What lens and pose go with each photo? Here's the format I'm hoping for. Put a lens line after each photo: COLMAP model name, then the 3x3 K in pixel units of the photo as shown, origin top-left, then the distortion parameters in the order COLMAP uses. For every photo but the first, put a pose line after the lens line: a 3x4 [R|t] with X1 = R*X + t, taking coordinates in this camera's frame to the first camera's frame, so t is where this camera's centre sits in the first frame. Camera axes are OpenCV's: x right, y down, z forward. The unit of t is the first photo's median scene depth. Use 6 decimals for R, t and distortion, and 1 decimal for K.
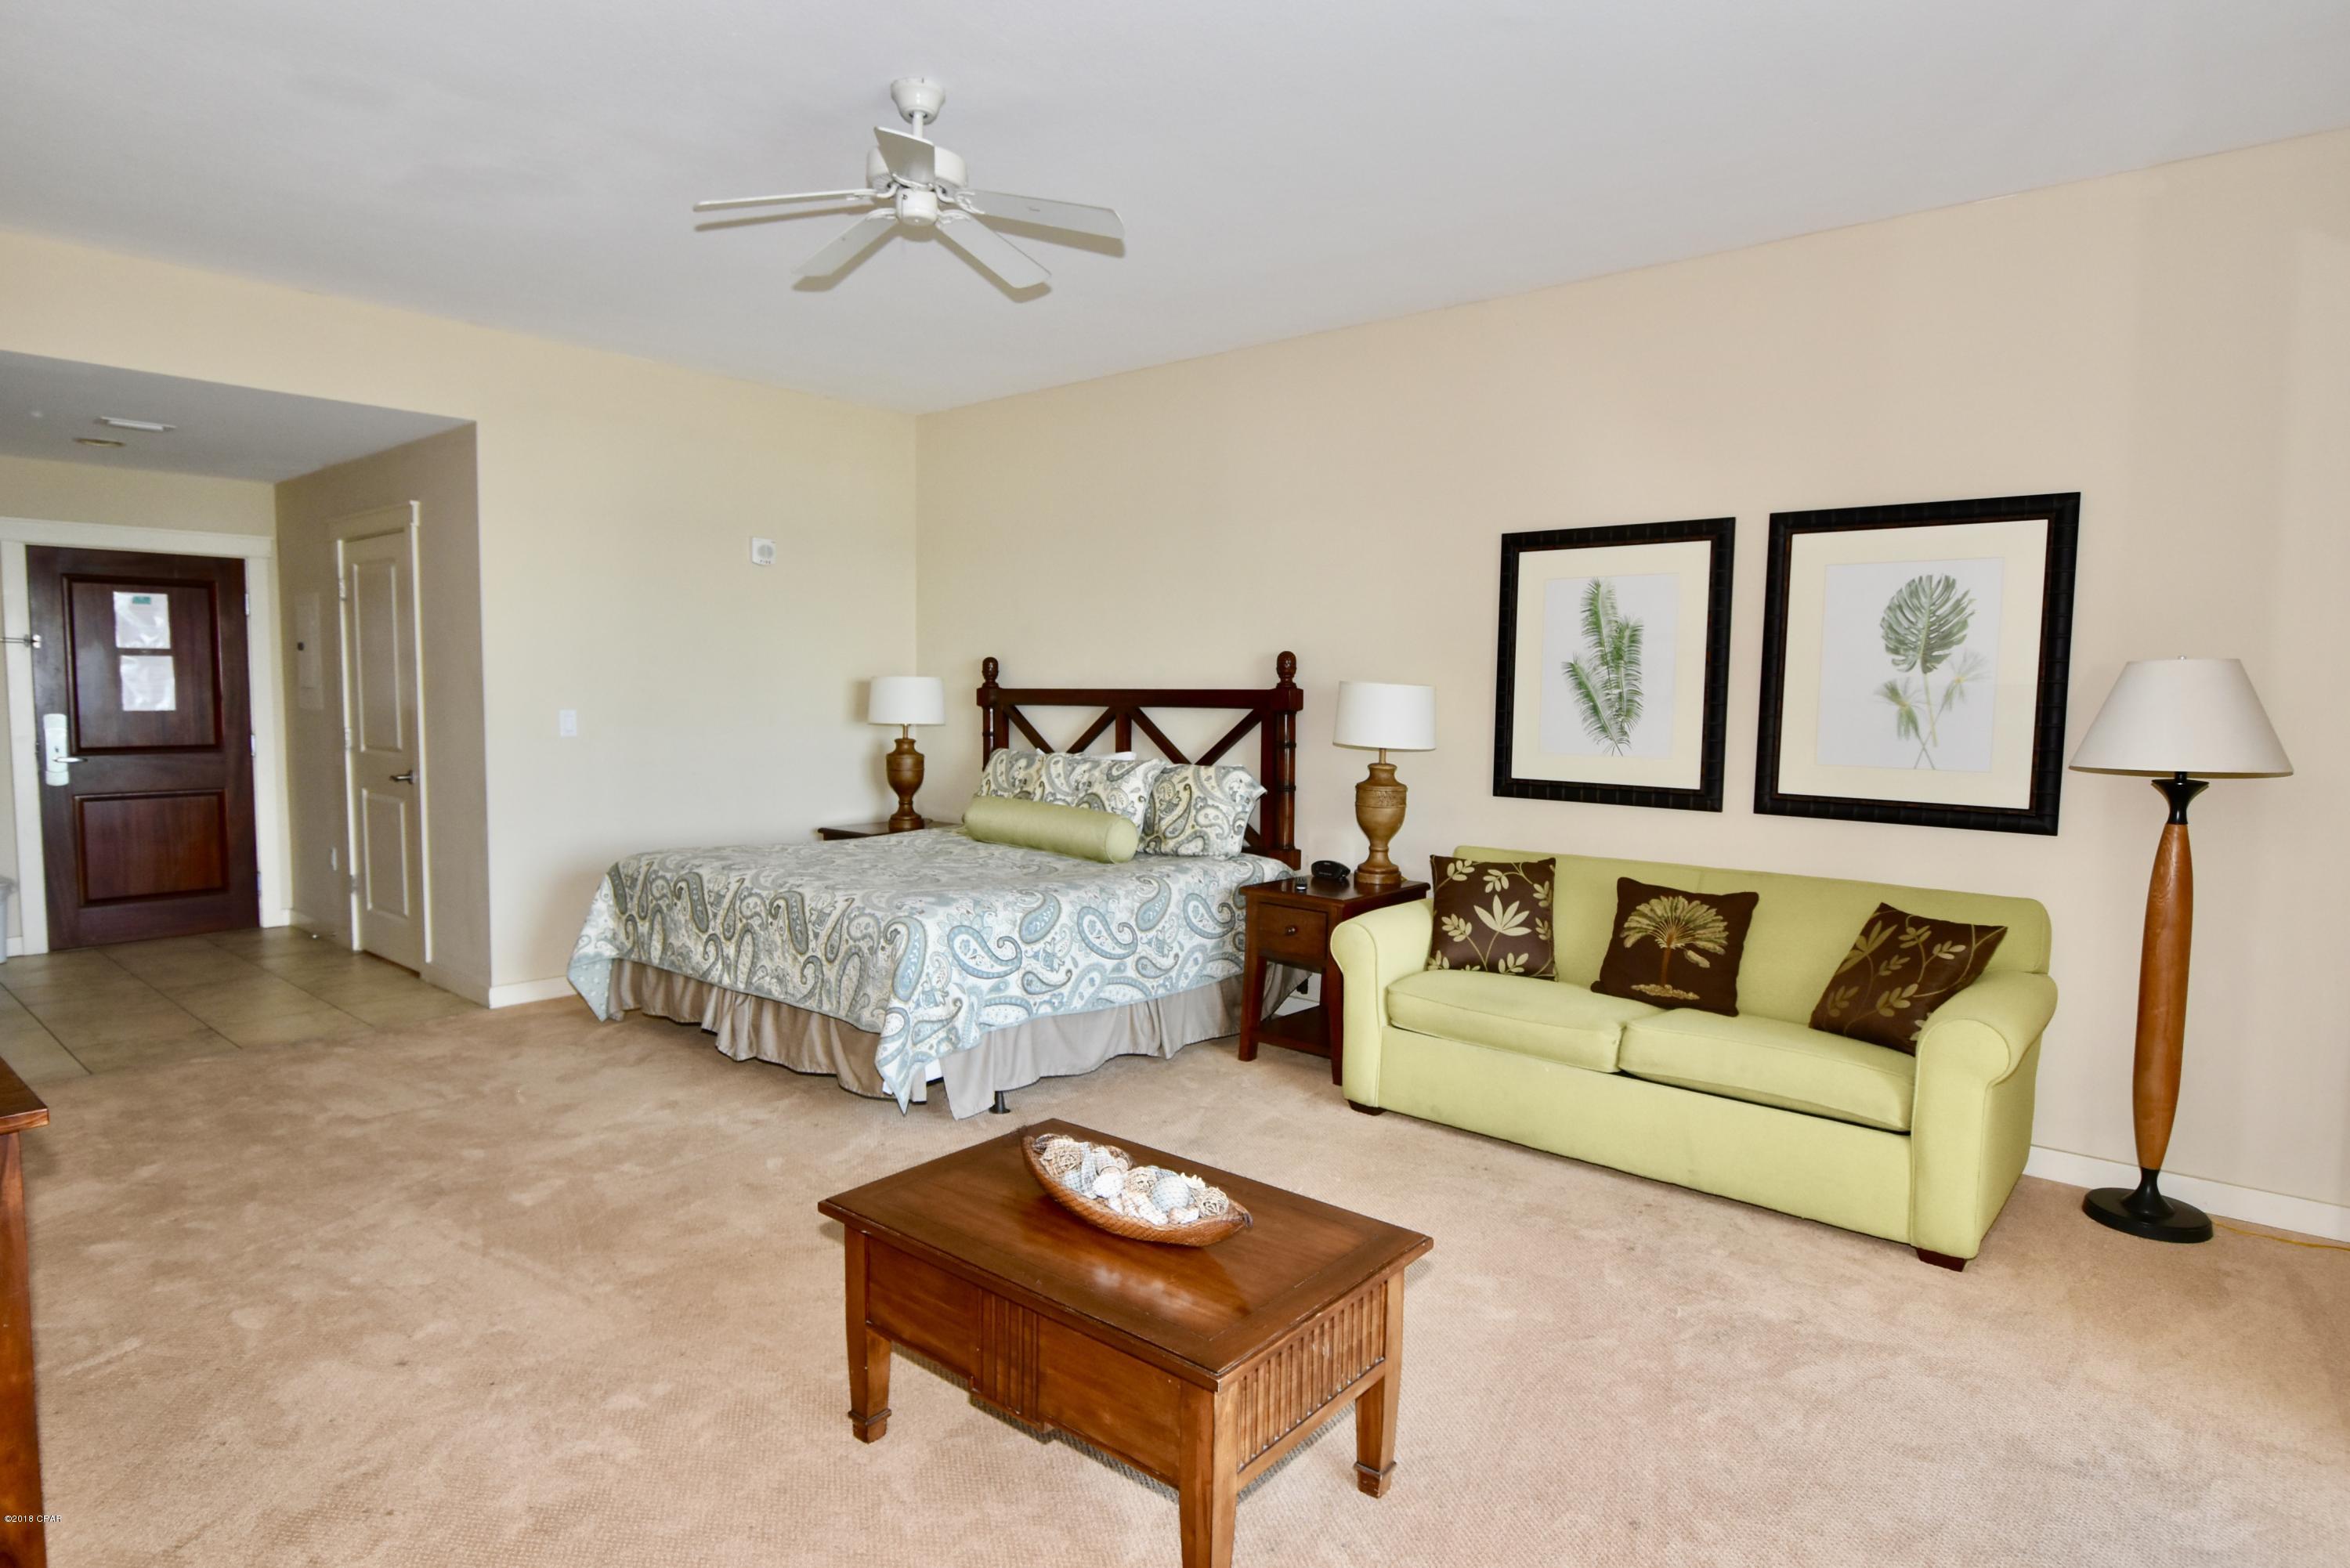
lens RADIAL K [[1267.2, 0, 1171.5], [0, 1267.2, 788.9], [0, 0, 1]] dist [-0.007745, -0.000946]
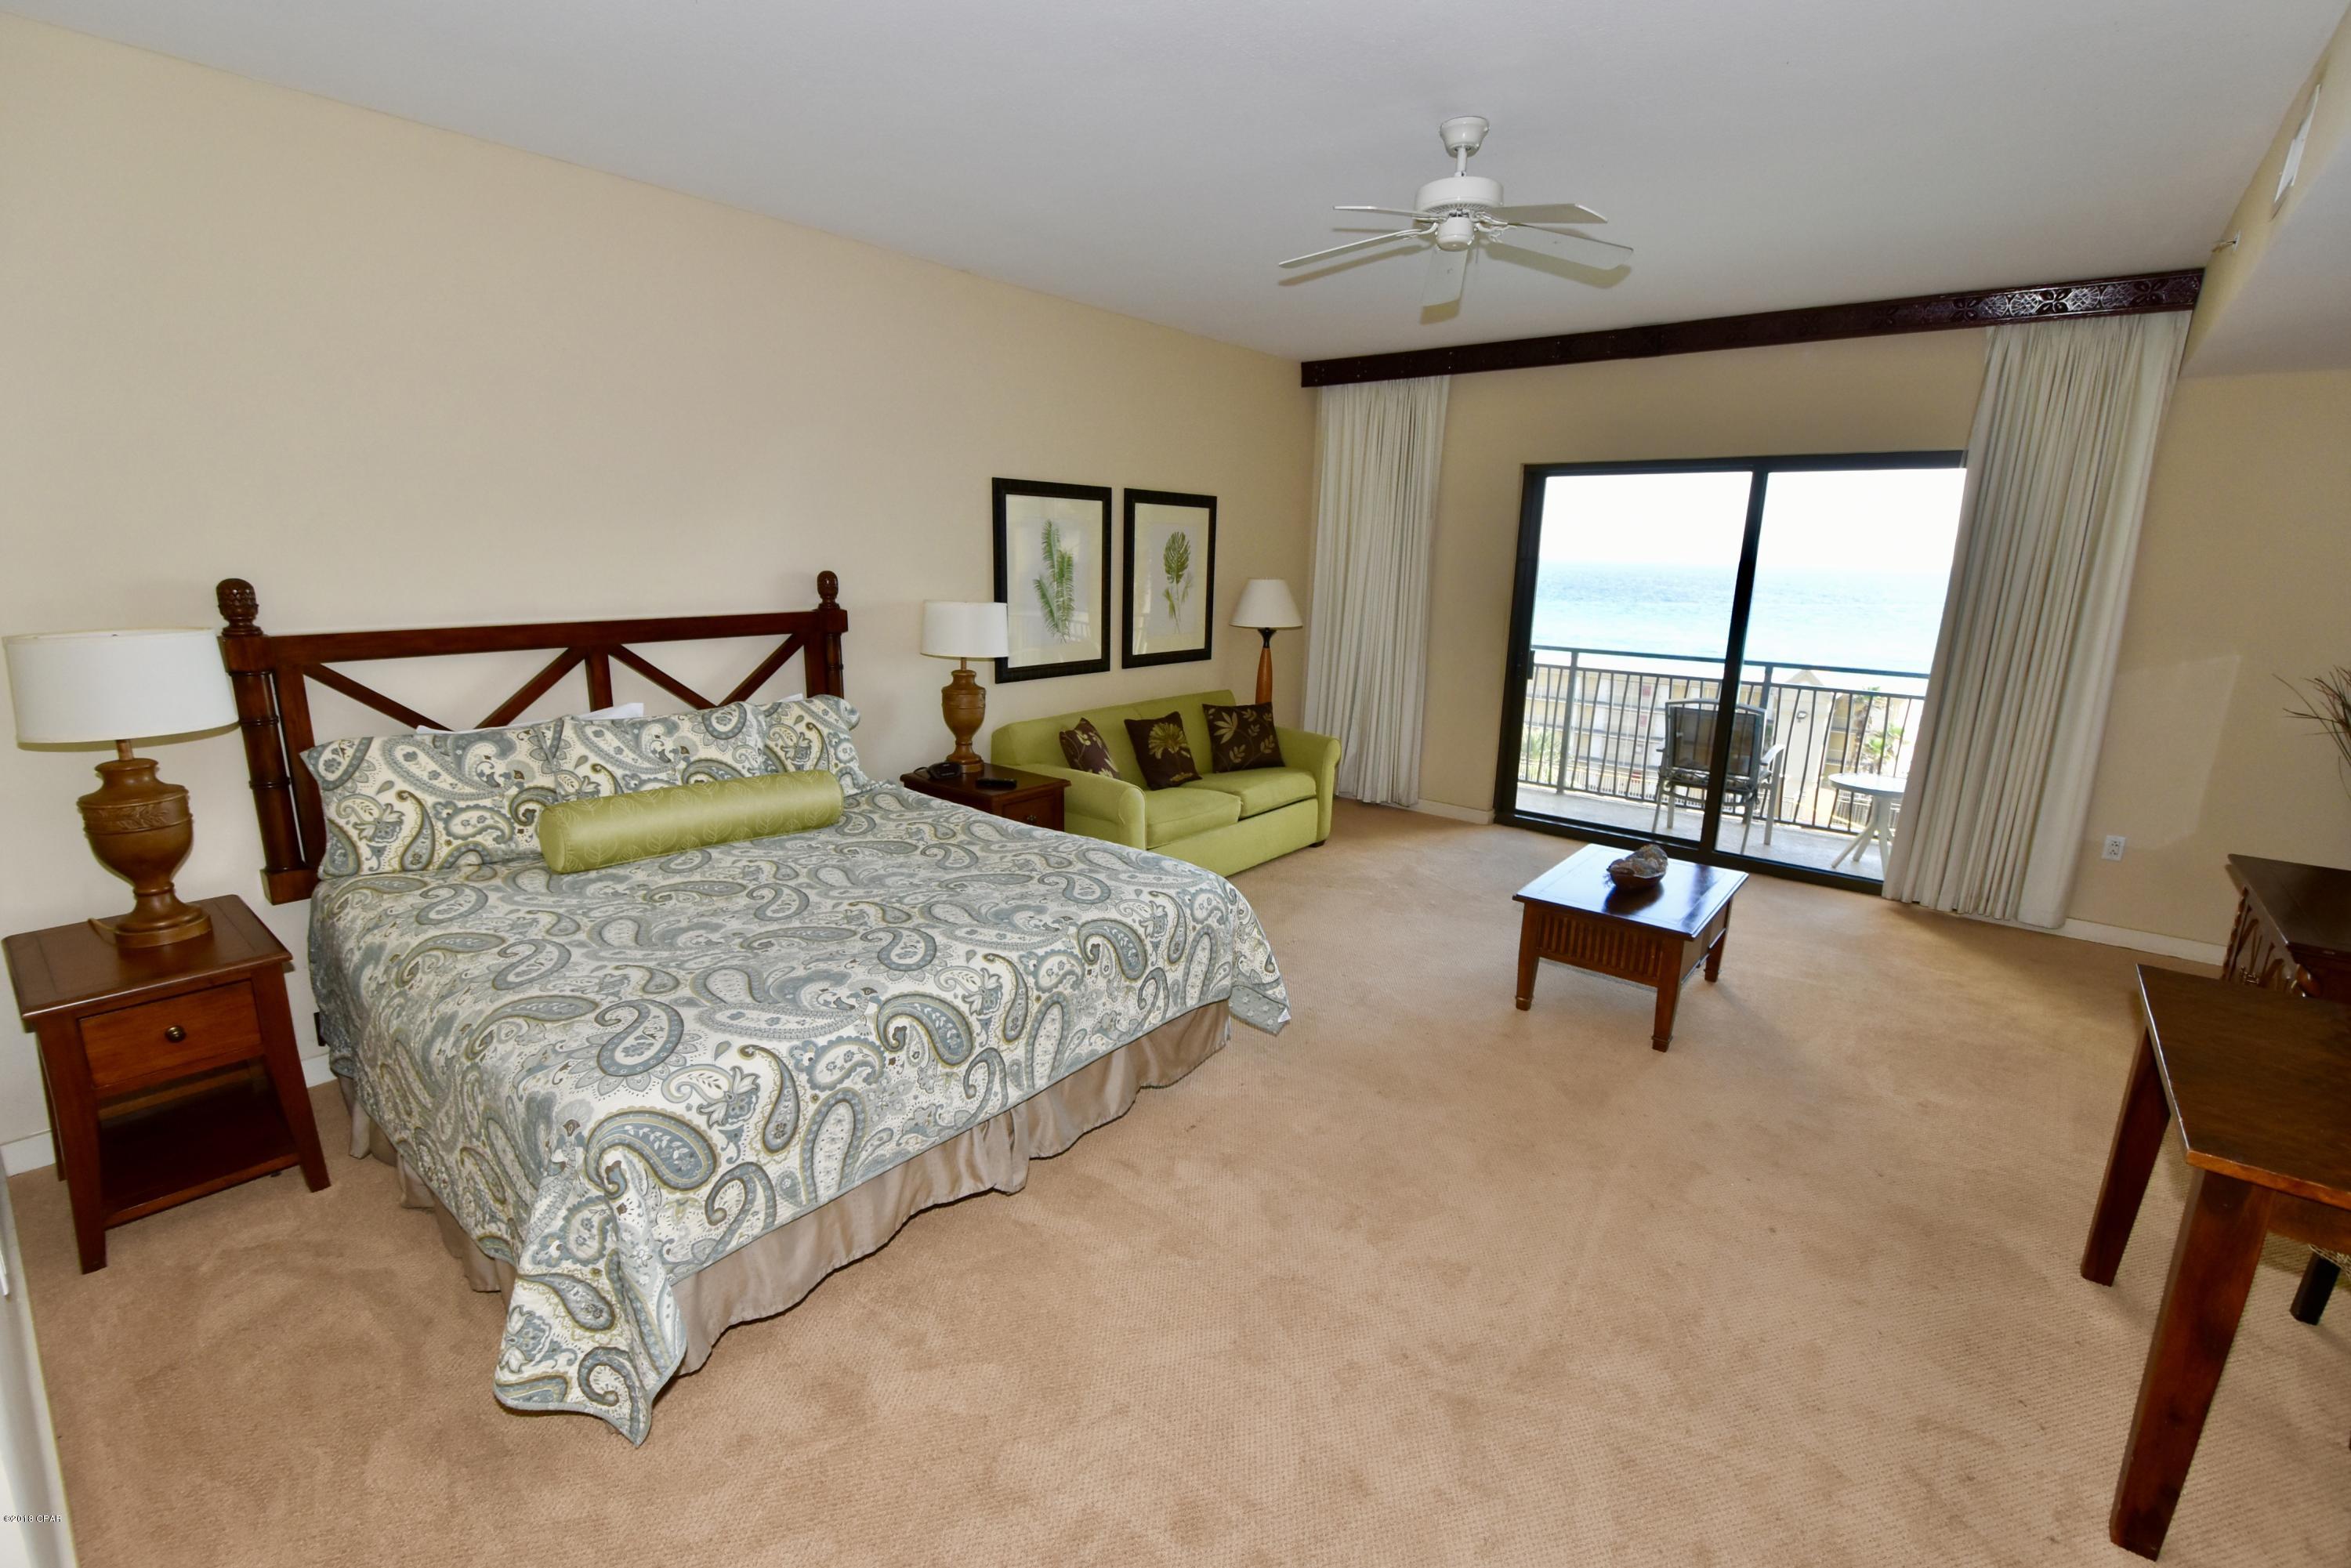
lens RADIAL K [[1024.8, 0, 1159.7], [0, 1024.8, 772.1], [0, 0, 1]] dist [0.001436, -0.000815]
pose [[-0.004931, -0.228192, 0.973604, -0.858667], [0.057844, 0.971920, 0.228090, -0.148062], [-0.998313, 0.057441, 0.008407, 0.895166]]
